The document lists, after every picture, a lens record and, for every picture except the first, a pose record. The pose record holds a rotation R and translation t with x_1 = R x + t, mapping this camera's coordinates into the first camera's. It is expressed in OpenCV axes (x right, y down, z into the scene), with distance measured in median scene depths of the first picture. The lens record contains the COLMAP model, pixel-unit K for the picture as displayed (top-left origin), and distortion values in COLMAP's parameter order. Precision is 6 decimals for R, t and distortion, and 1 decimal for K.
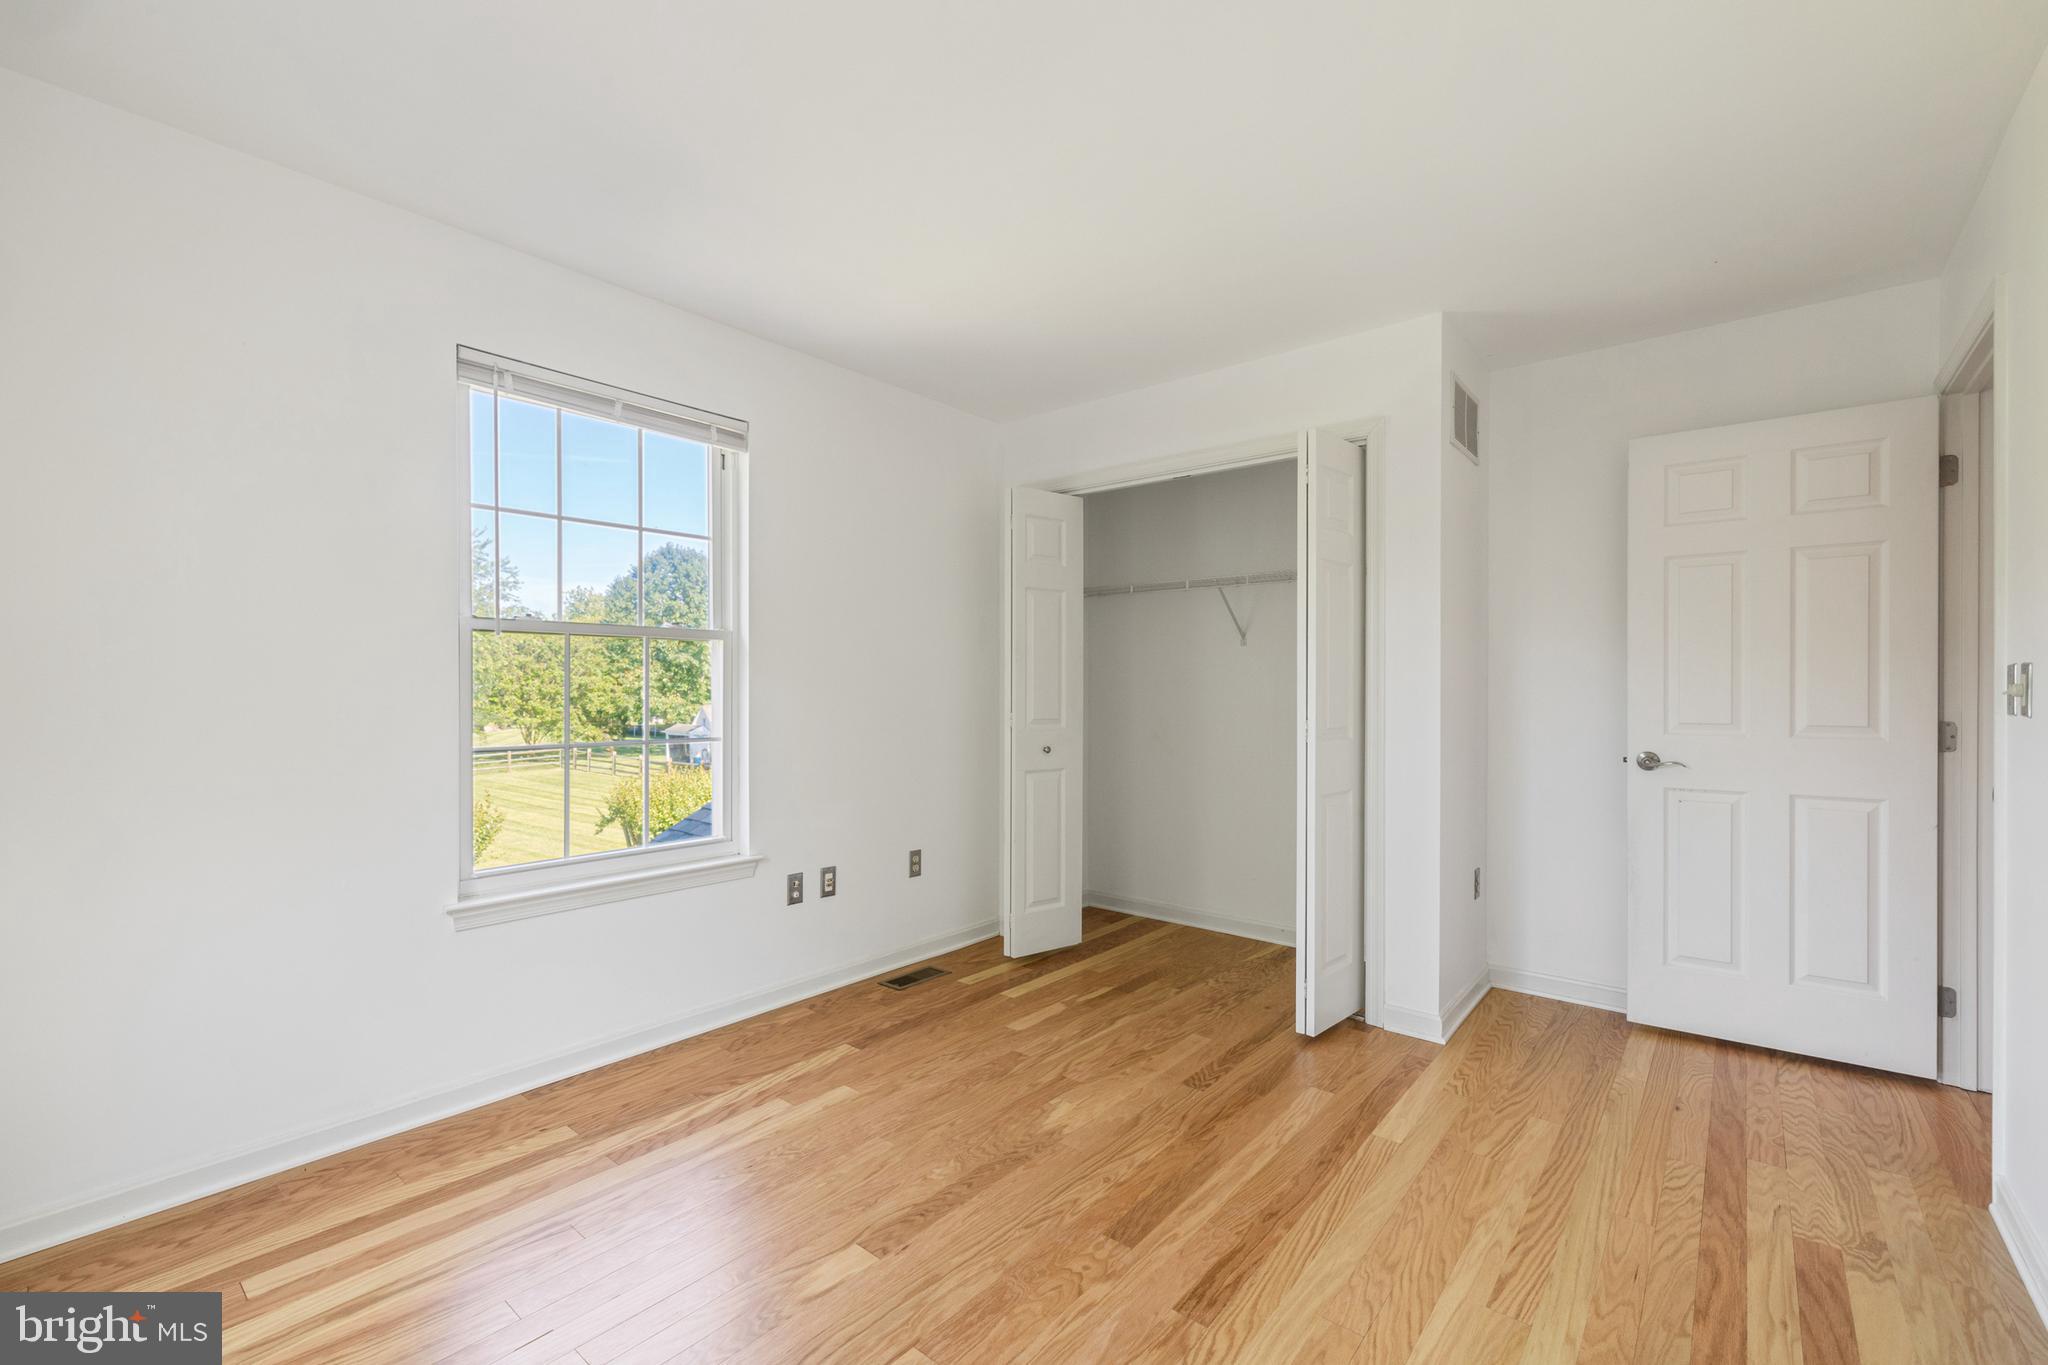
lens RADIAL K [[858.4, 0, 1028.0], [0, 858.4, 684.7], [0, 0, 1]] dist [-0.000327, 0.000447]
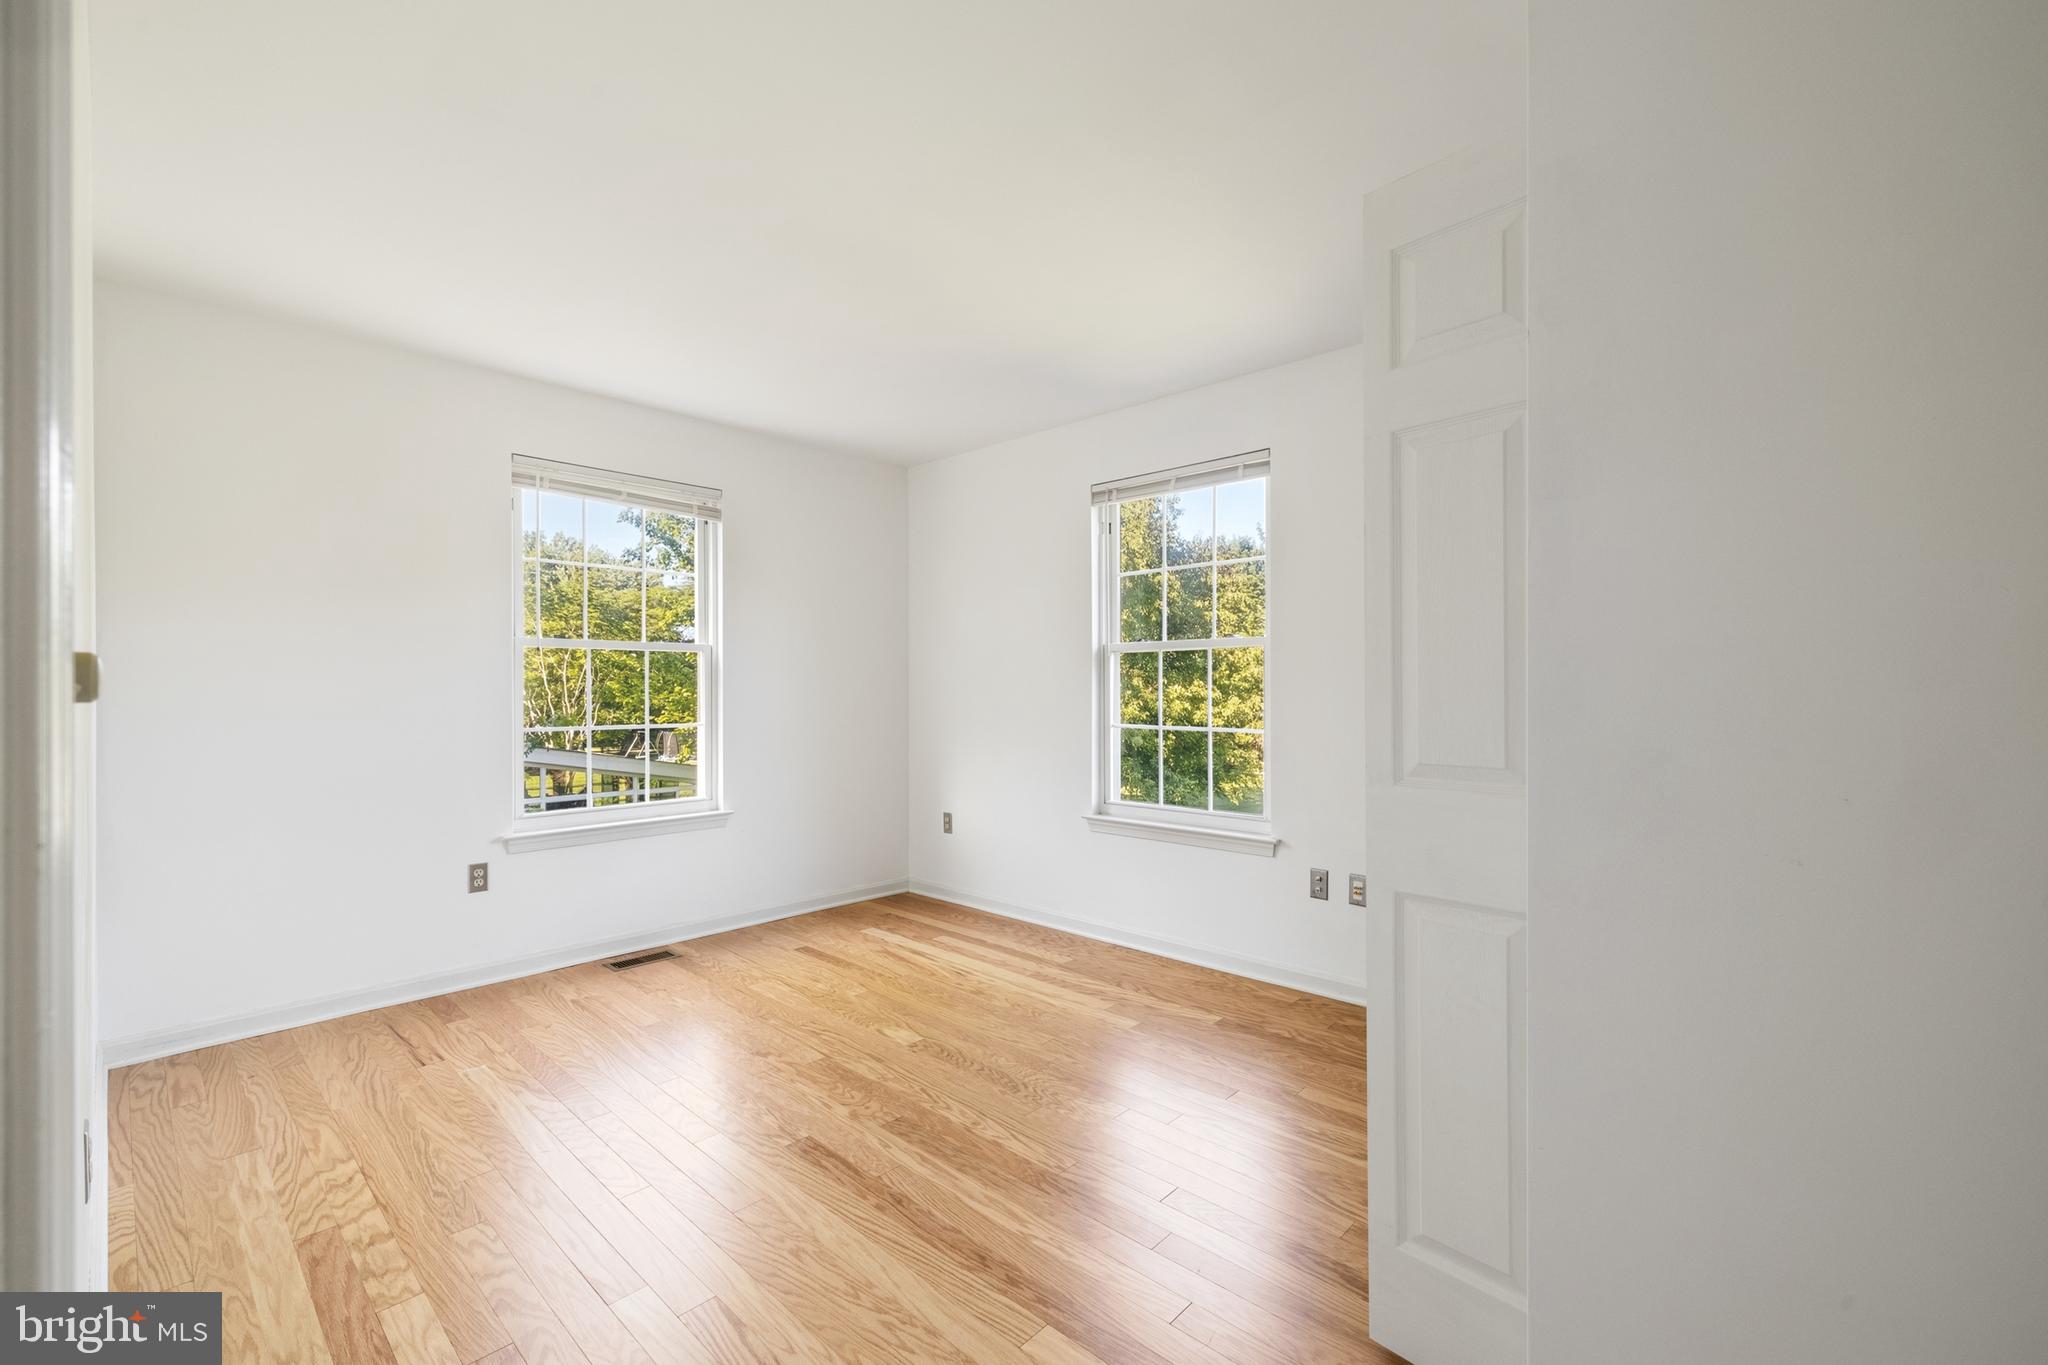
lens RADIAL K [[858.4, 0, 1031.8], [0, 858.4, 684.9], [0, 0, 1]] dist [-0.000327, 0.000447]
pose [[-0.050216, -0.005604, -0.998723, 1.021515], [0.006366, 0.999962, -0.005931, 0.006862], [0.998718, -0.006656, -0.050178, 0.952032]]
